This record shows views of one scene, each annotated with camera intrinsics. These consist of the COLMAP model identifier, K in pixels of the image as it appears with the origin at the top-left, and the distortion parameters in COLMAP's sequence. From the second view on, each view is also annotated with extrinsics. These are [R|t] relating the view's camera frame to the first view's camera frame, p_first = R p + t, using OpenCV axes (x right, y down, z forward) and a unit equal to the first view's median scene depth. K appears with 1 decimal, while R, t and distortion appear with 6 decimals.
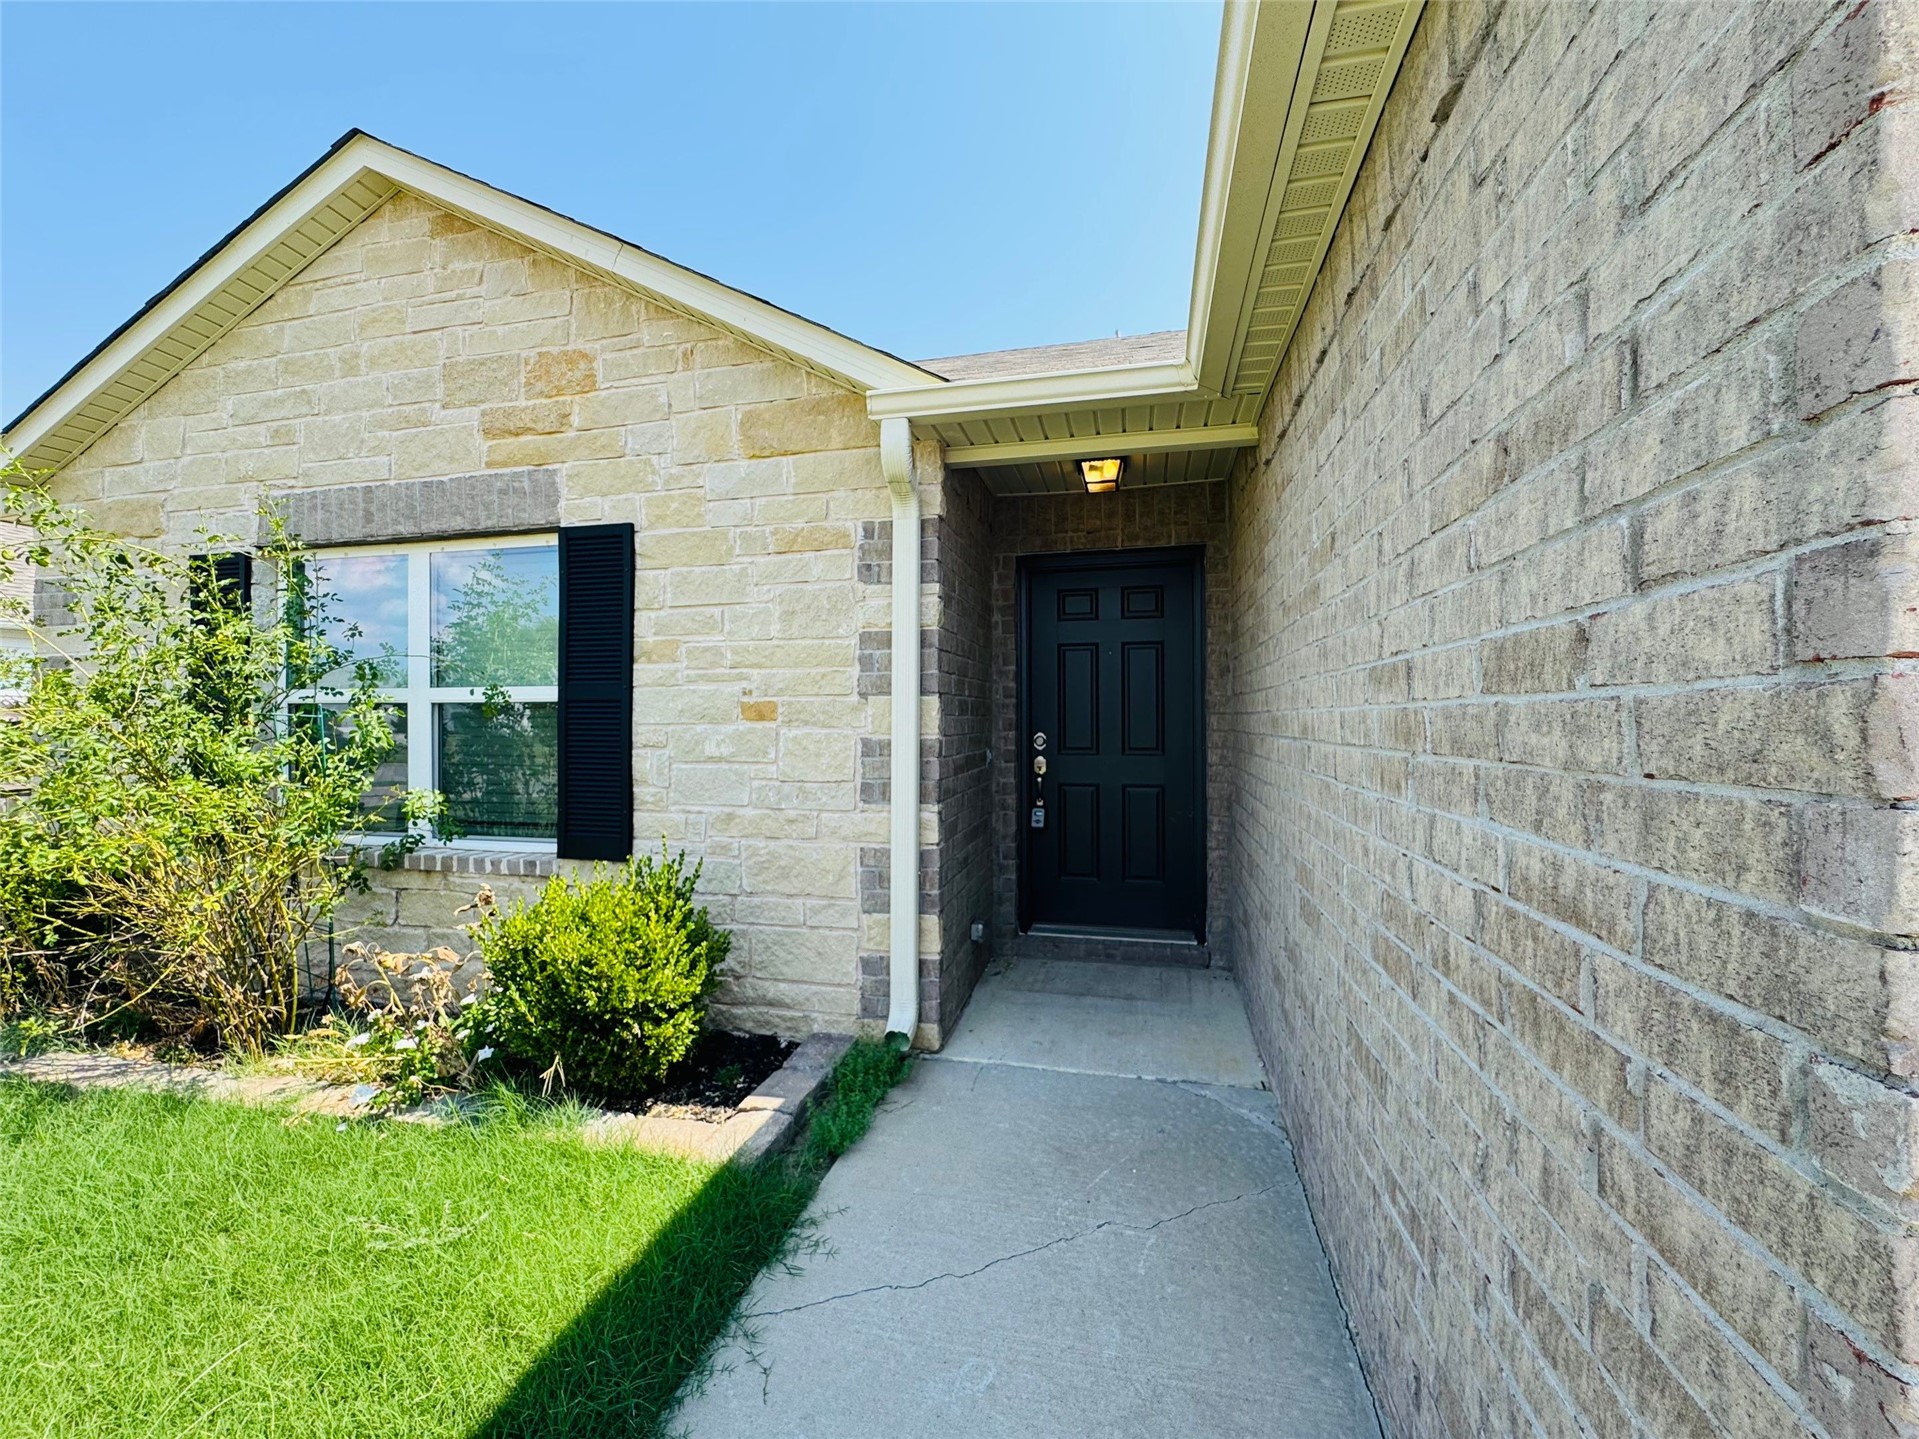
lens RADIAL K [[767.0, 0, 959.3], [0, 767.0, 722.1], [0, 0, 1]] dist [0.000491, 0.000414]
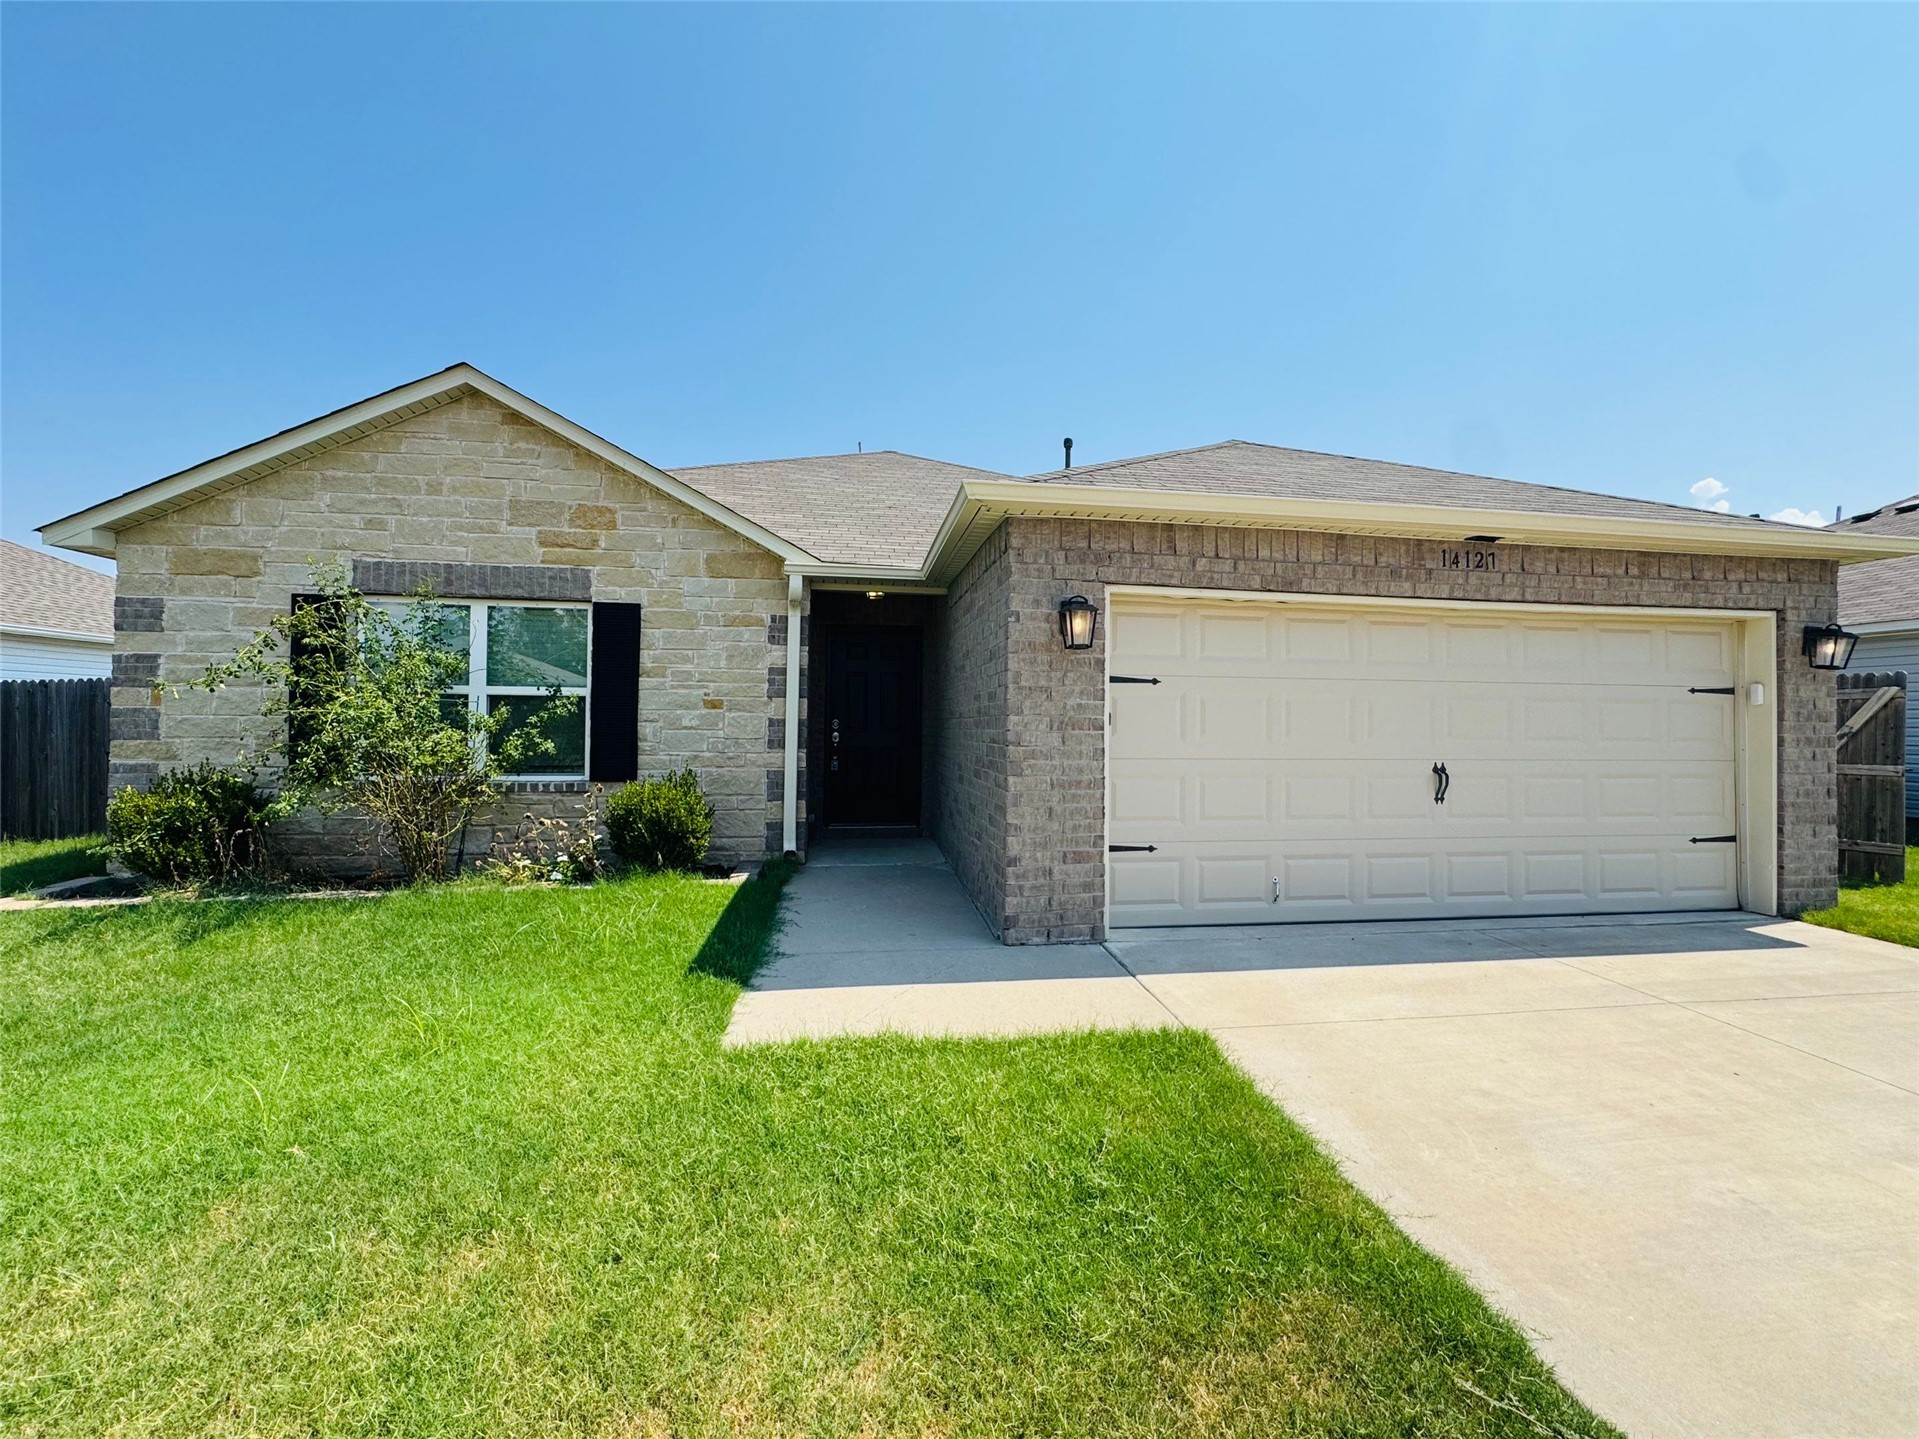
lens RADIAL K [[767.0, 0, 959.3], [0, 767.0, 722.1], [0, 0, 1]] dist [0.000491, 0.000414]
pose [[0.926900, 0.013454, 0.375066, -0.405638], [-0.012467, 0.999909, -0.005056, 0.034391], [-0.375100, 0.000010, 0.926984, -1.067593]]
